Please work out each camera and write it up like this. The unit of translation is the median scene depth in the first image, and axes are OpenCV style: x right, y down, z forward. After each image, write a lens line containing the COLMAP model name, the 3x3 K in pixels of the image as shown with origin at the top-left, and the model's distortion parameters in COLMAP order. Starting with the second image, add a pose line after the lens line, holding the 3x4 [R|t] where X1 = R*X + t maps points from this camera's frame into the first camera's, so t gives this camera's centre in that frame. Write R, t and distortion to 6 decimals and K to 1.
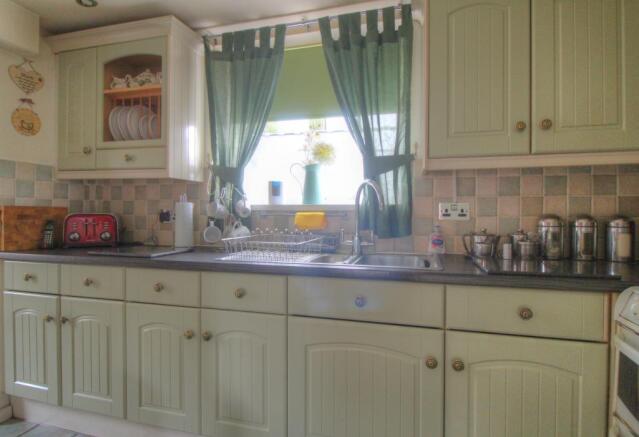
lens RADIAL K [[344.1, 0, 321.5], [0, 344.1, 214.4], [0, 0, 1]] dist [0.000799, -0.009245]
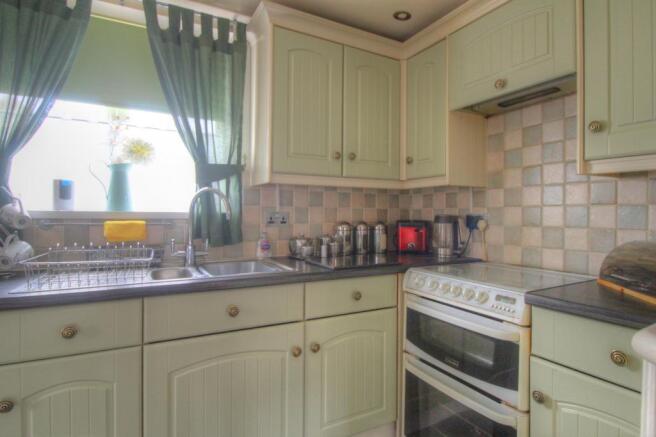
lens RADIAL K [[345.5, 0, 327.6], [0, 345.5, 213.8], [0, 0, 1]] dist [0.019086, -0.020045]
pose [[0.722173, 0.005285, 0.691693, -0.283165], [0.001523, 0.999956, -0.009231, -0.015565], [-0.691711, 0.007720, 0.722133, 0.054975]]
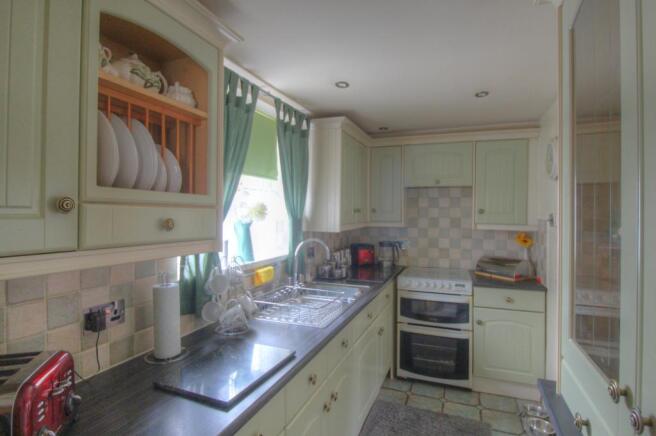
lens RADIAL K [[345.5, 0, 327.6], [0, 345.5, 213.3], [0, 0, 1]] dist [0.019086, -0.020045]
pose [[0.102599, -0.009374, 0.994679, -1.192315], [0.006981, 0.999938, 0.008704, -0.201928], [-0.994698, 0.006051, 0.102658, 0.747598]]
